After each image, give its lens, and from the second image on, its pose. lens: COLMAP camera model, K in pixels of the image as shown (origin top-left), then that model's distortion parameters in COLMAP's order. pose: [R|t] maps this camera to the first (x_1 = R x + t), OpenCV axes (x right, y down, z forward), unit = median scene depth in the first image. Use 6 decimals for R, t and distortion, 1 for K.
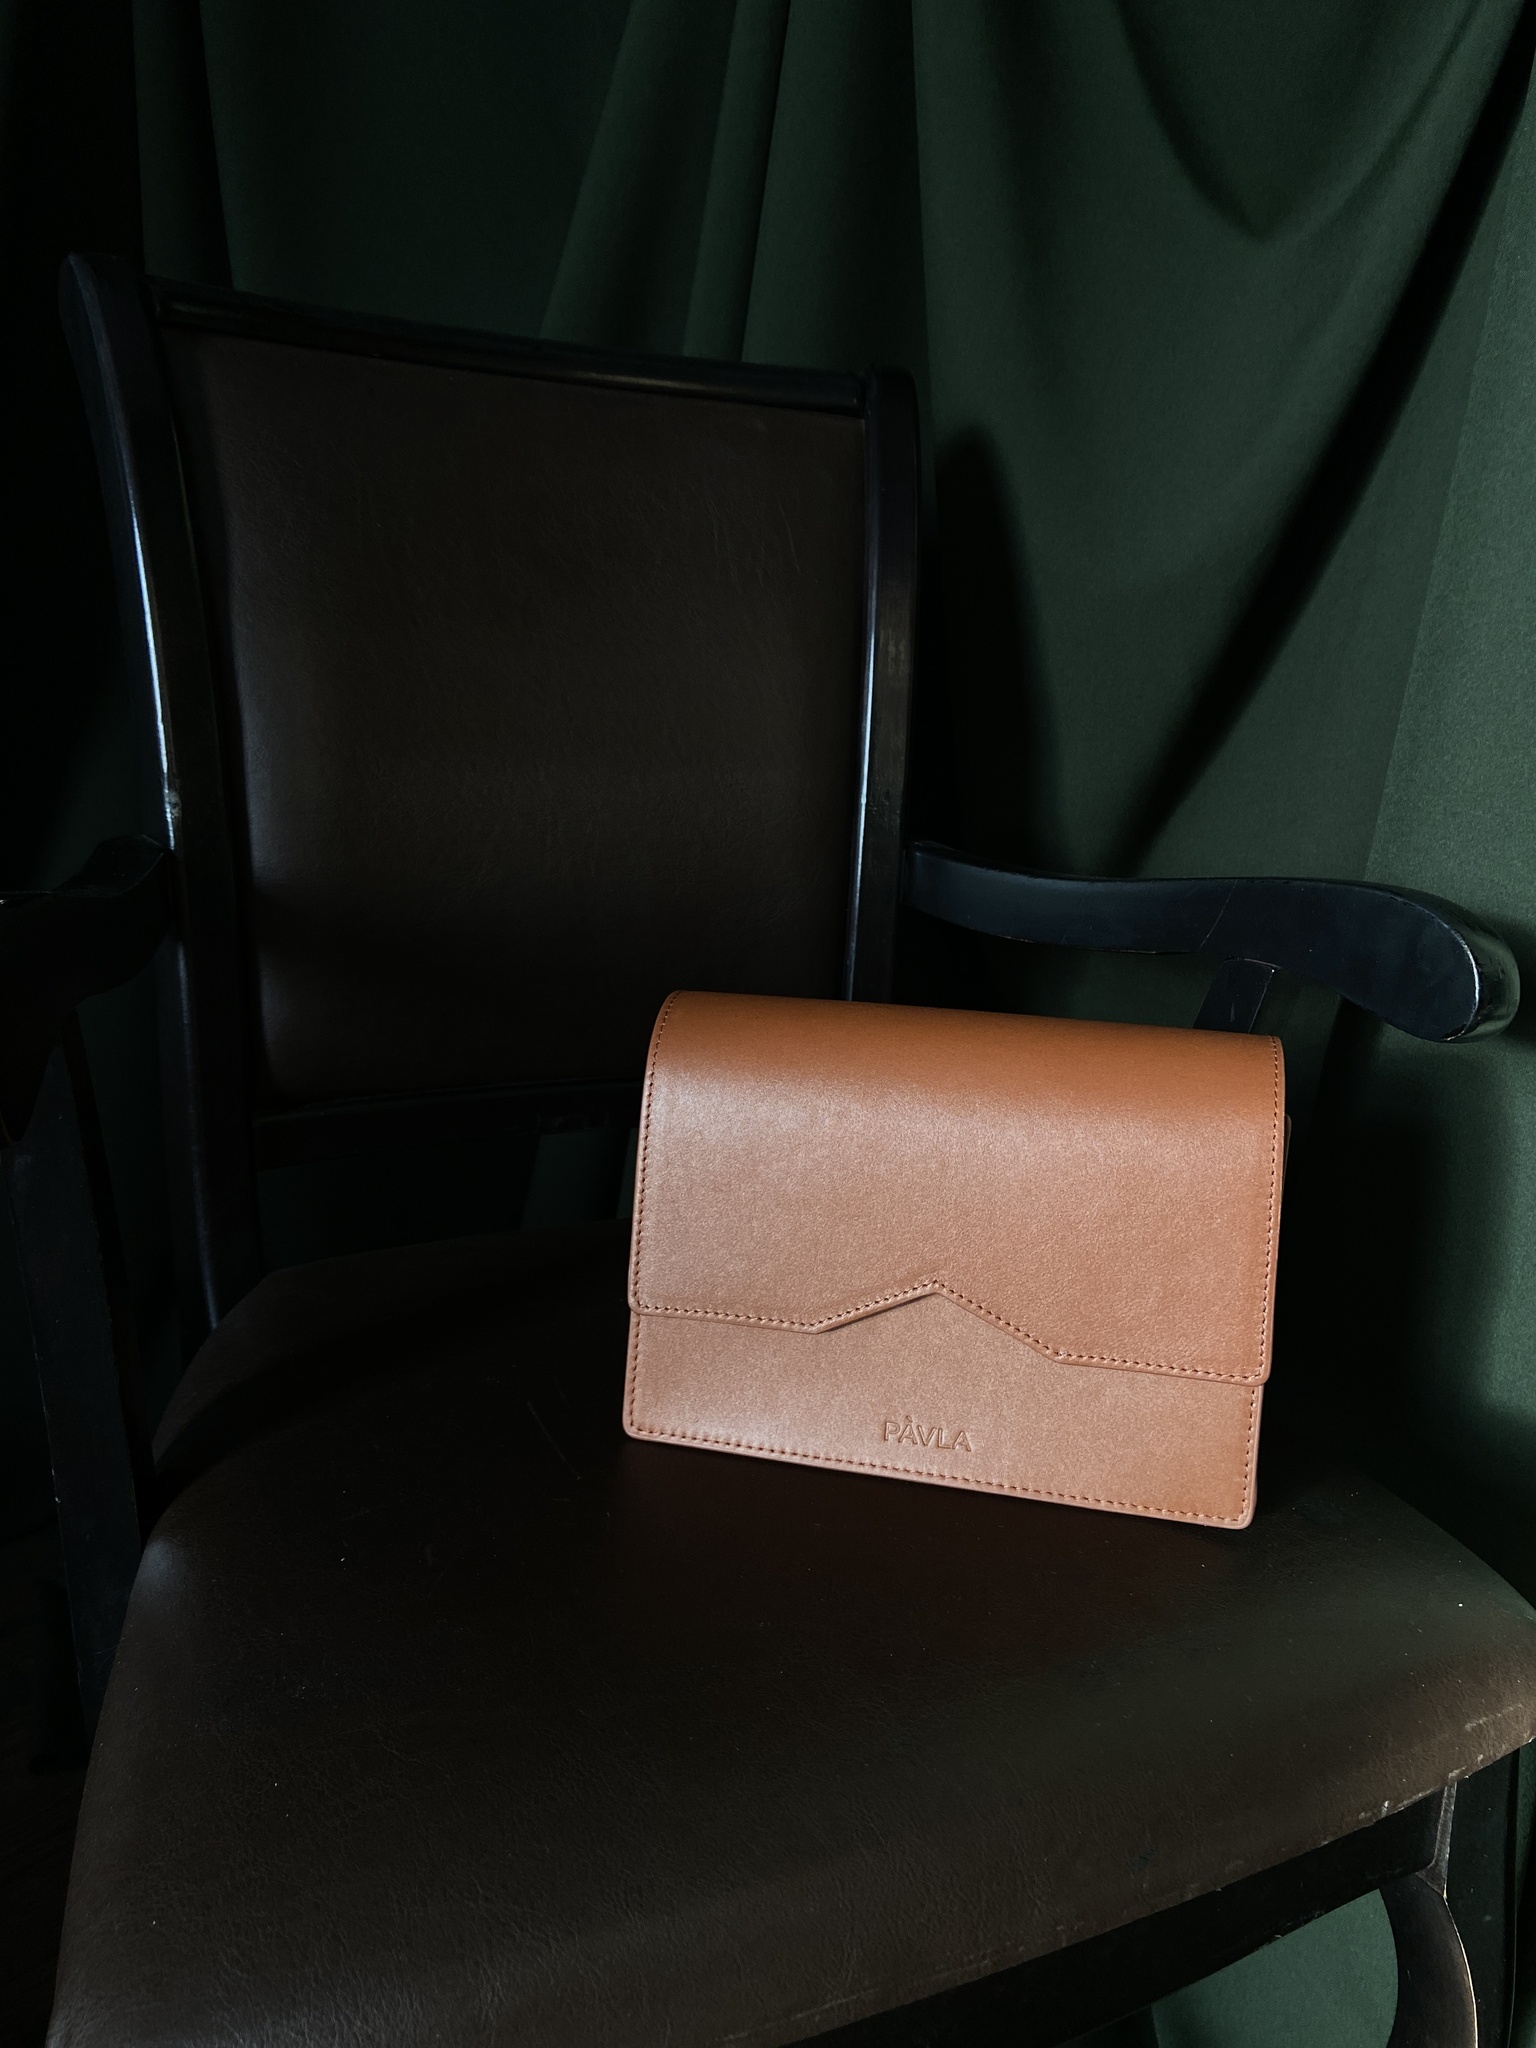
lens RADIAL K [[1549.2, 0, 783.3], [0, 1549.2, 998.5], [0, 0, 1]] dist [0.112252, -0.146808]
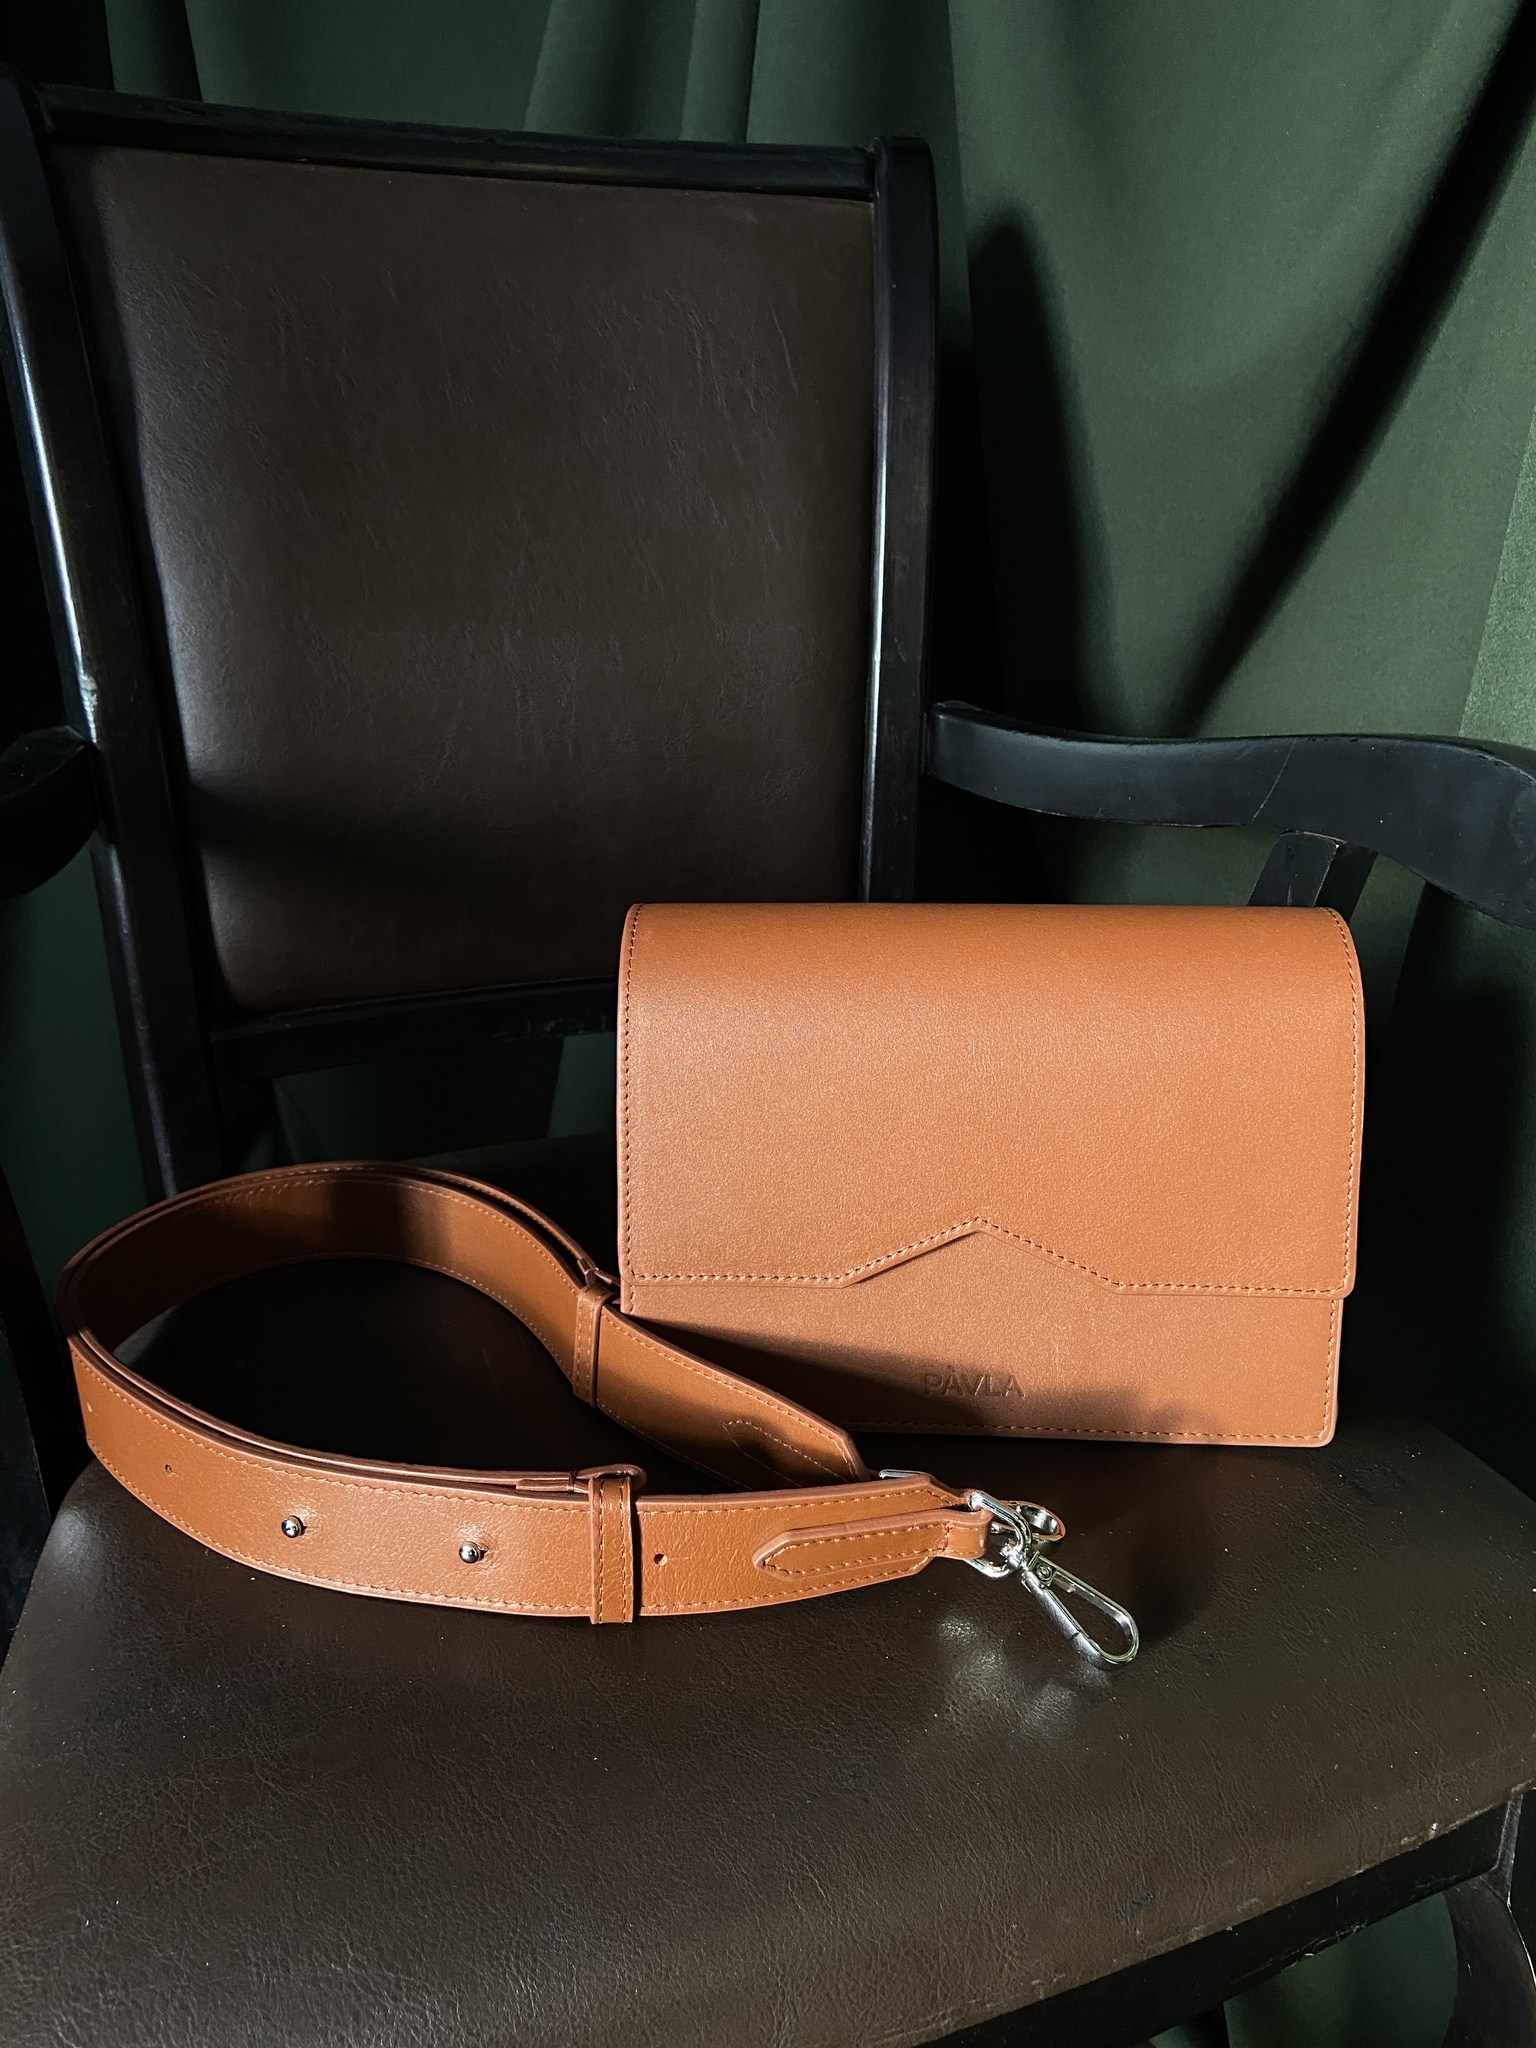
lens RADIAL K [[1549.2, 0, 758.6], [0, 1549.2, 1016.6], [0, 0, 1]] dist [0.112252, -0.146808]
pose [[0.996474, -0.018501, -0.081834, 0.060055], [0.026898, 0.994346, 0.102725, -0.019138], [0.079471, -0.104564, 0.991338, 0.104958]]
